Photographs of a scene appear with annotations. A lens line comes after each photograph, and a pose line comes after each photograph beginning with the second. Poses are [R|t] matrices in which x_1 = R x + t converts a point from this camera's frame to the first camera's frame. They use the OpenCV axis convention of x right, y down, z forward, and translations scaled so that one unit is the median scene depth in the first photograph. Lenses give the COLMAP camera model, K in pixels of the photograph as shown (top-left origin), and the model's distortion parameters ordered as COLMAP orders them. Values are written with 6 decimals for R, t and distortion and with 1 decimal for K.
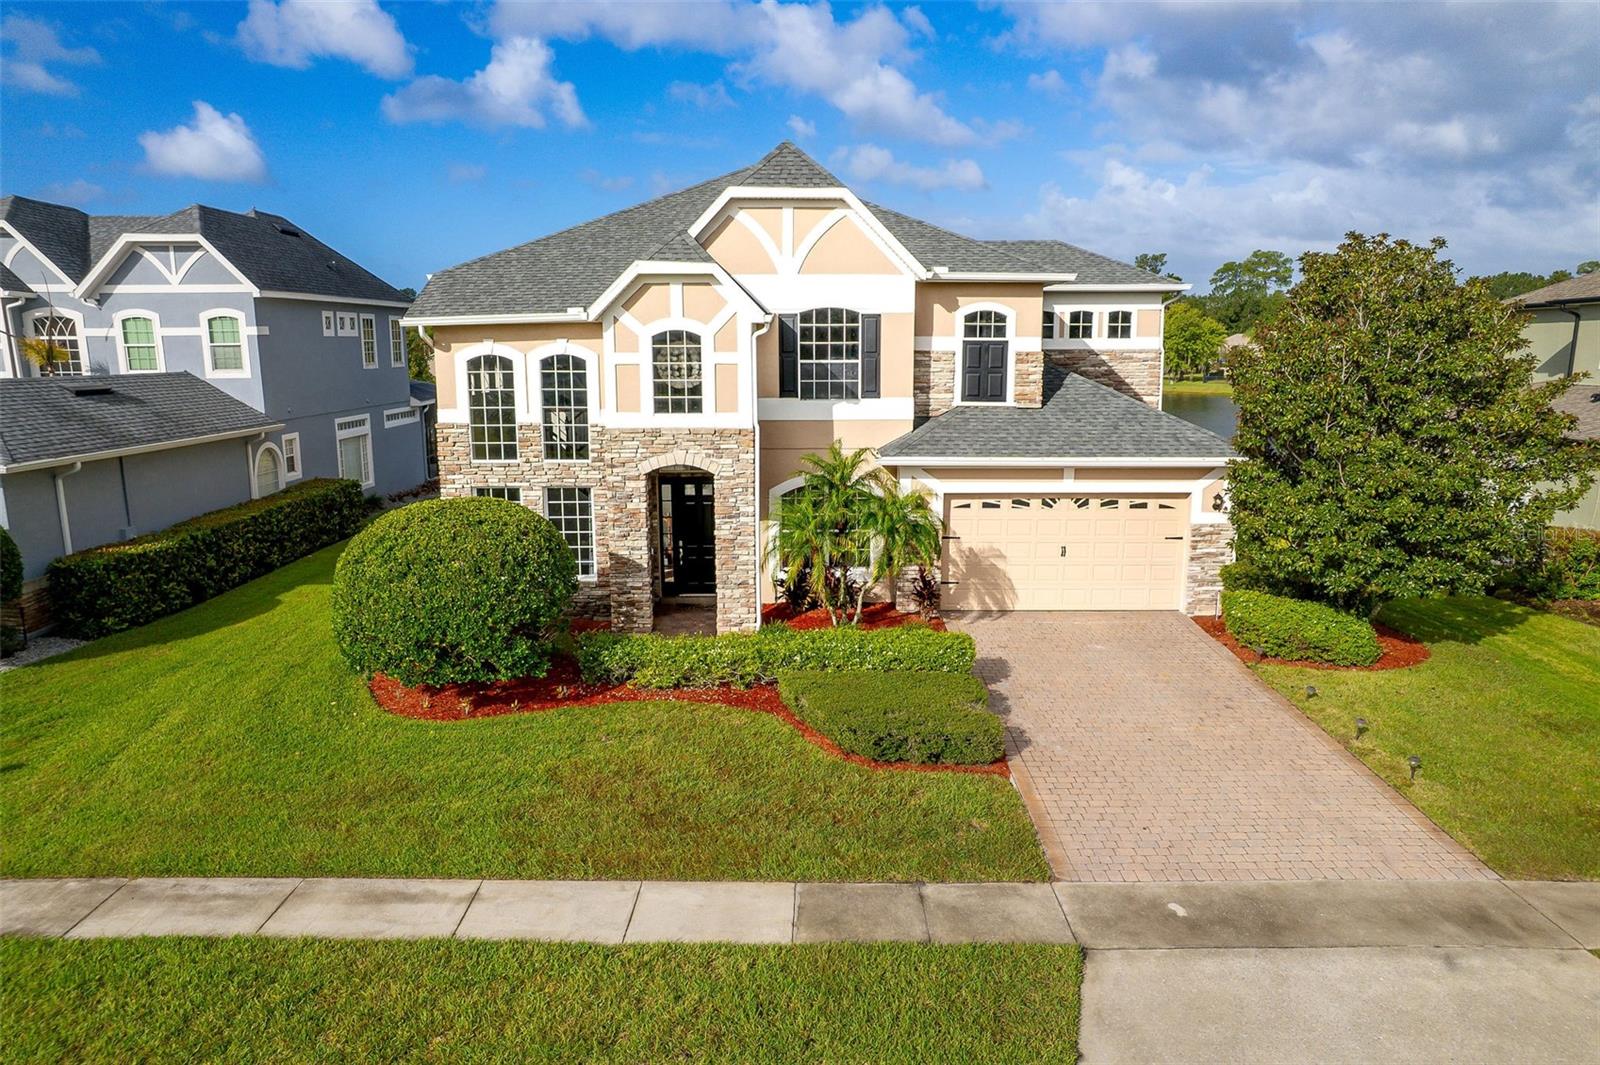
lens RADIAL K [[1027.7, 0, 802.0], [0, 1027.7, 532.9], [0, 0, 1]] dist [-0.087891, 0.081188]
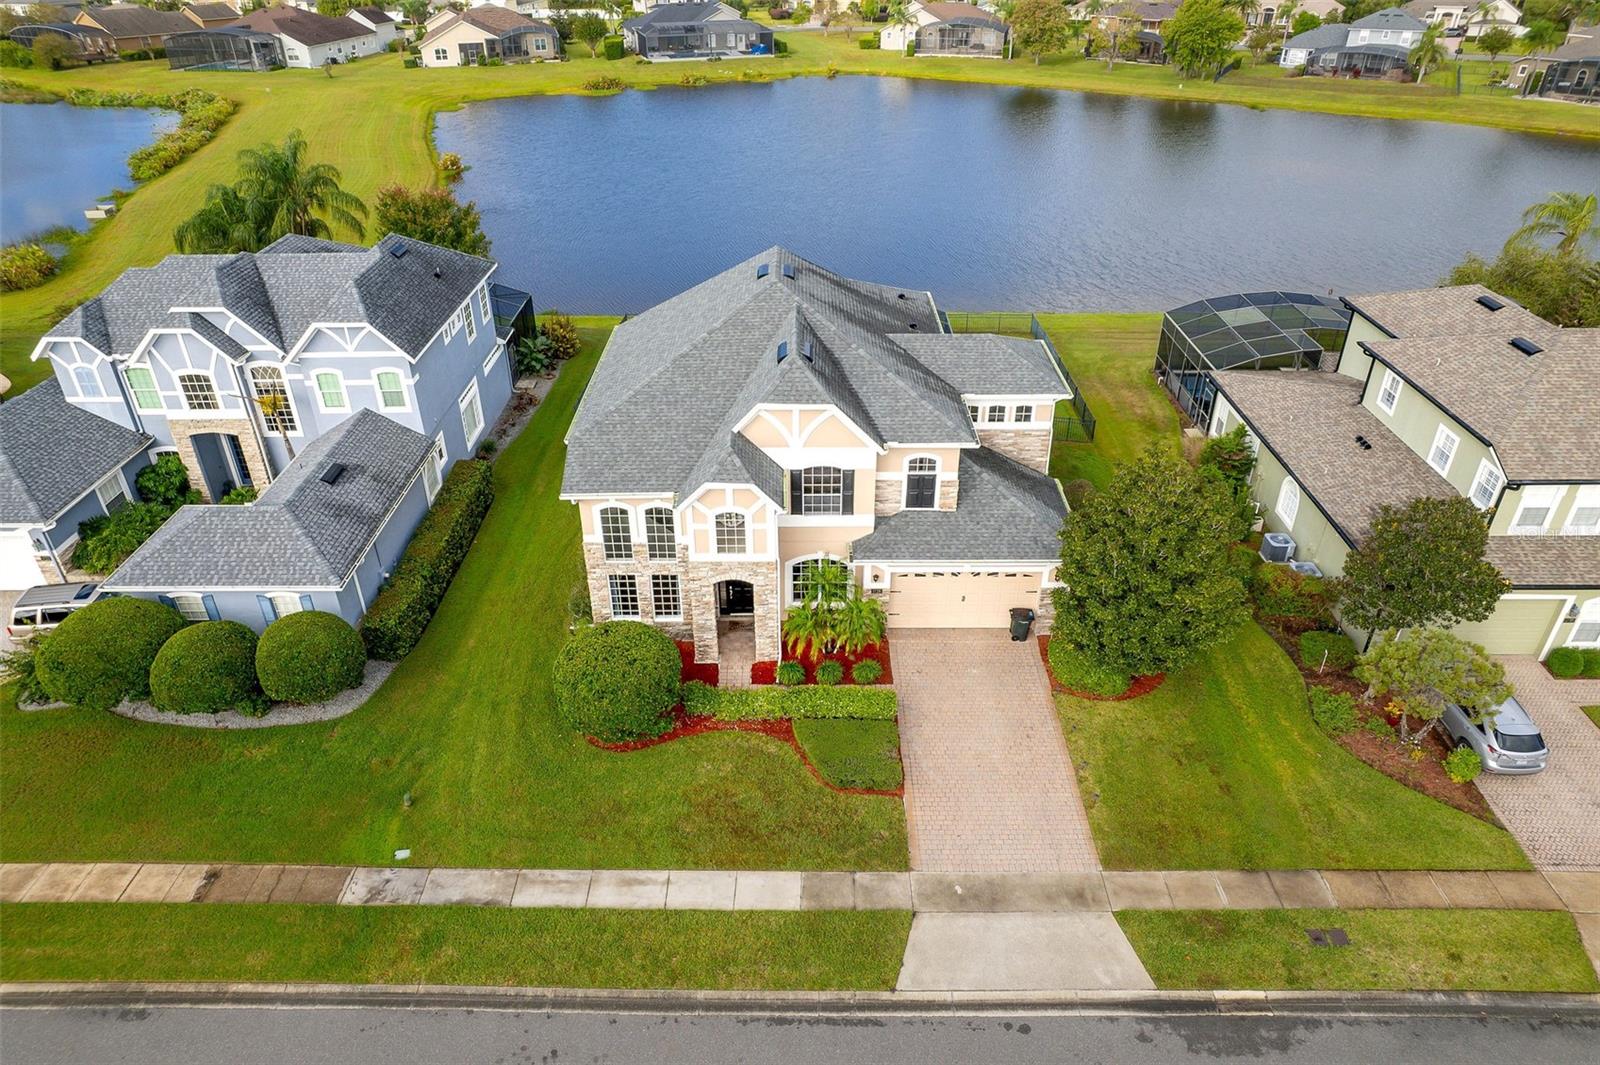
lens RADIAL K [[1027.7, 0, 802.0], [0, 1027.7, 532.9], [0, 0, 1]] dist [-0.087891, 0.081188]
pose [[0.999991, 0.000739, -0.004294, 0.002363], [0.000859, 0.932707, 0.360634, -0.711402], [0.004272, -0.360635, 0.932697, -0.530043]]
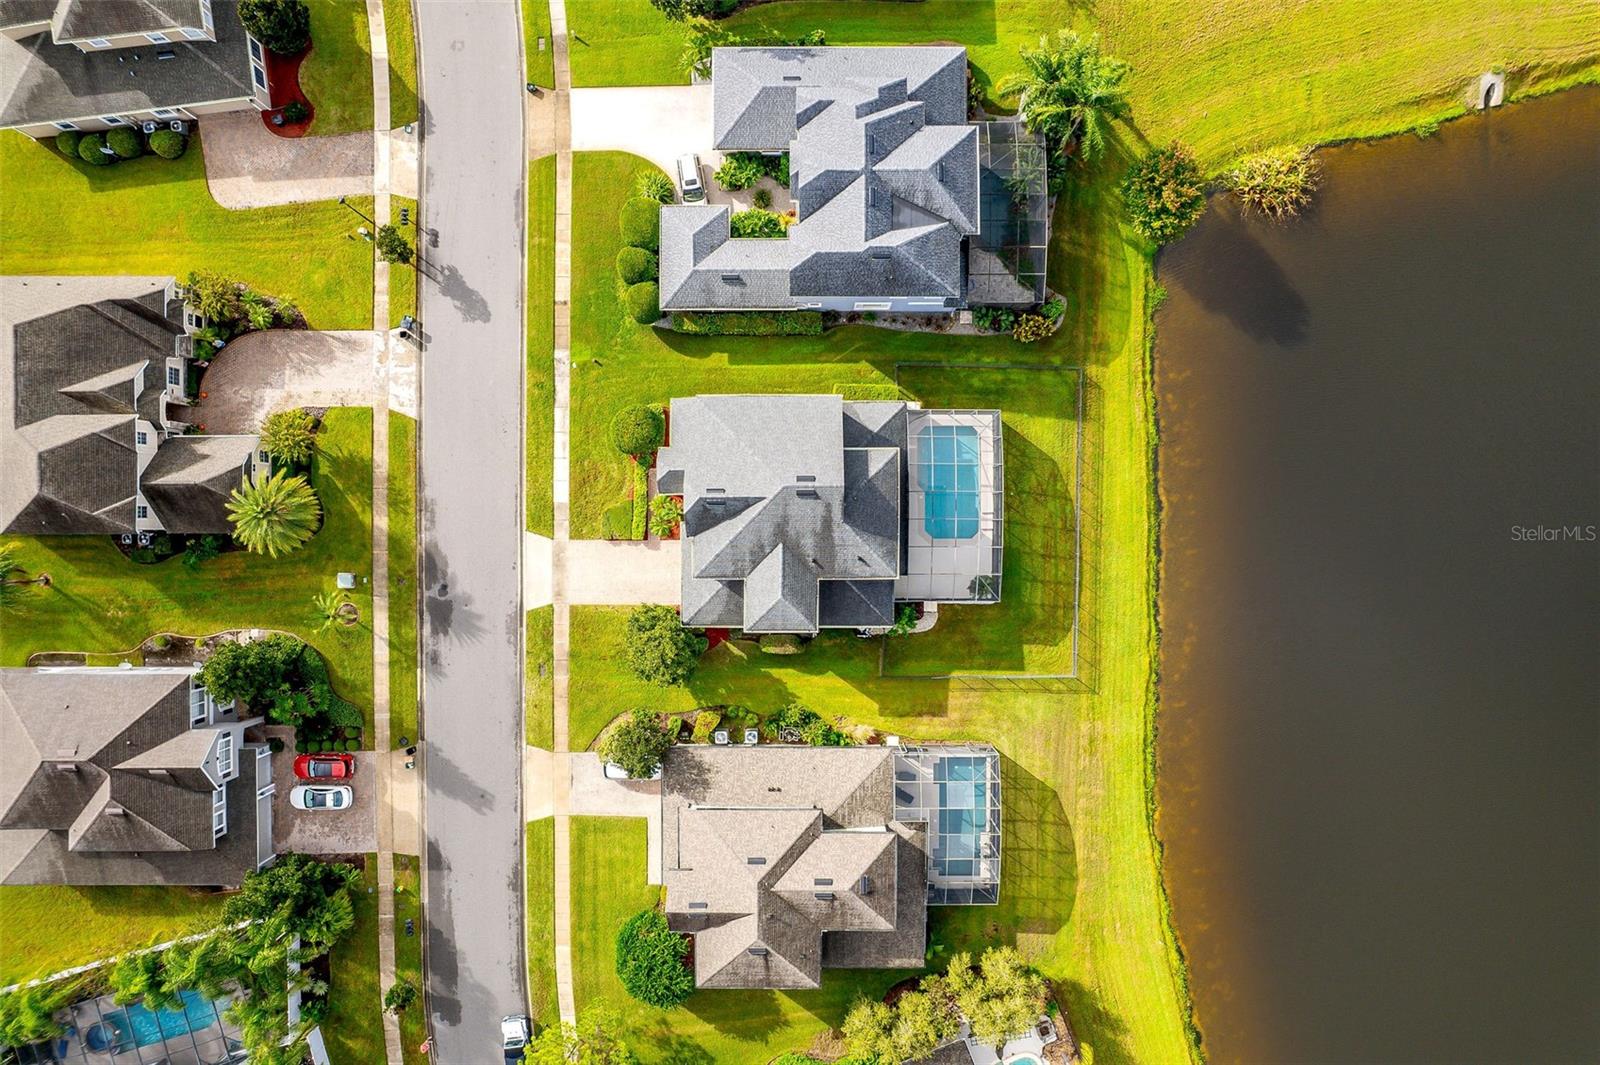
lens RADIAL K [[1027.7, 0, 802.0], [0, 1027.7, 532.9], [0, 0, 1]] dist [-0.087891, 0.081188]
pose [[-0.003018, 0.999933, 0.011185, 0.067919], [-0.176616, -0.011543, 0.984212, -3.926683], [0.984275, 0.000995, 0.176639, 0.760857]]
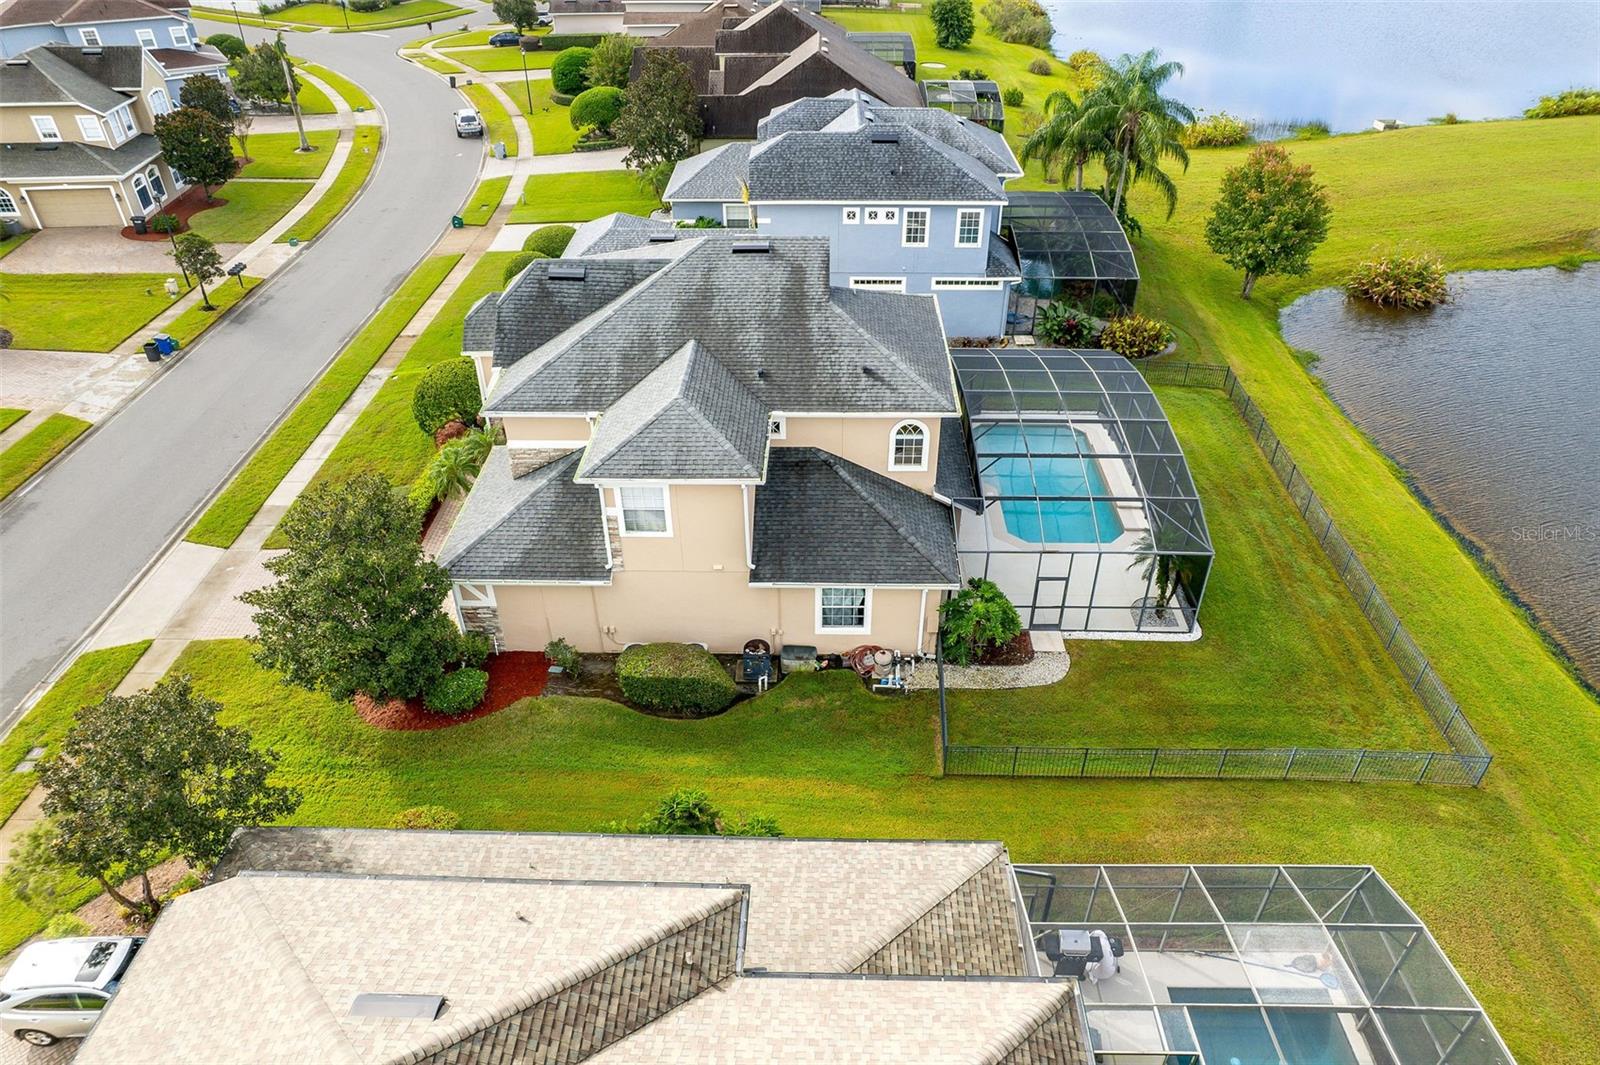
lens RADIAL K [[1027.7, 0, 802.0], [0, 1027.7, 532.9], [0, 0, 1]] dist [-0.087891, 0.081188]
pose [[-0.023620, 0.583963, -0.811437, 1.635892], [-0.179124, 0.796056, 0.578108, -1.106170], [0.983543, 0.159003, 0.085799, 1.402943]]
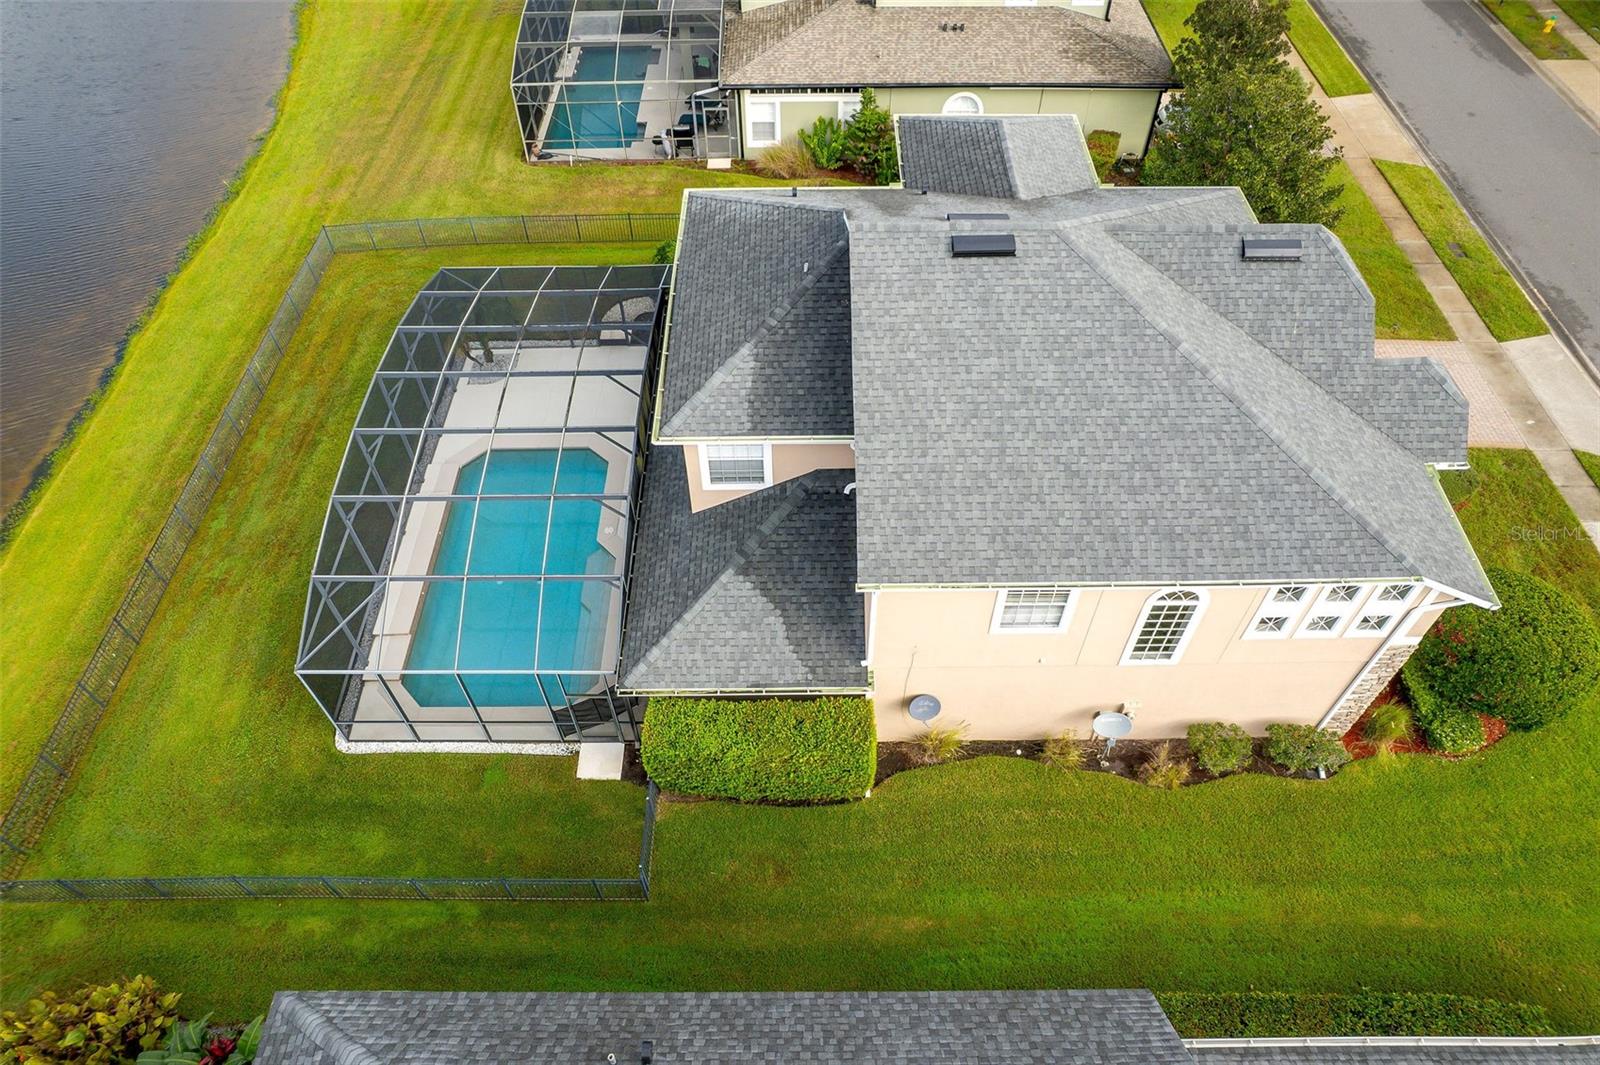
lens RADIAL K [[1027.7, 0, 802.0], [0, 1027.7, 532.9], [0, 0, 1]] dist [-0.087891, 0.081188]
pose [[-0.002913, -0.770558, 0.637363, -0.931714], [0.191699, 0.625115, 0.756626, -1.098671], [-0.981449, 0.124386, 0.145894, 1.453221]]
